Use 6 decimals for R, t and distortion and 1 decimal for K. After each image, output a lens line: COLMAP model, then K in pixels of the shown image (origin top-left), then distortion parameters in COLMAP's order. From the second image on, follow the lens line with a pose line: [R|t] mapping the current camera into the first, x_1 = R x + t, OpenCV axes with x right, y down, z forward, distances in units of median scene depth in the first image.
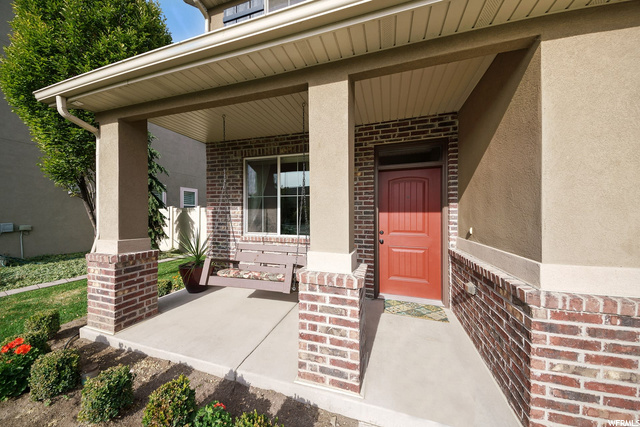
lens RADIAL K [[224.5, 0, 312.3], [0, 224.5, 213.5], [0, 0, 1]] dist [0.004322, -0.003052]
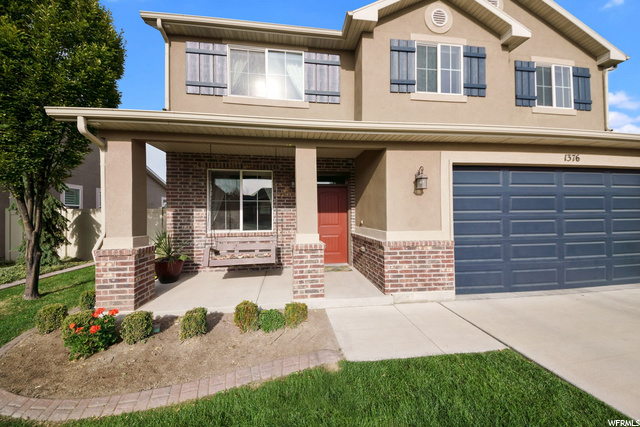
lens RADIAL K [[224.5, 0, 315.1], [0, 224.5, 210.9], [0, 0, 1]] dist [0.004322, -0.003052]
pose [[0.895775, -0.003072, 0.444497, -0.497931], [0.008473, 0.999912, -0.010165, -0.004305], [-0.444427, 0.012872, 0.895723, -0.539242]]
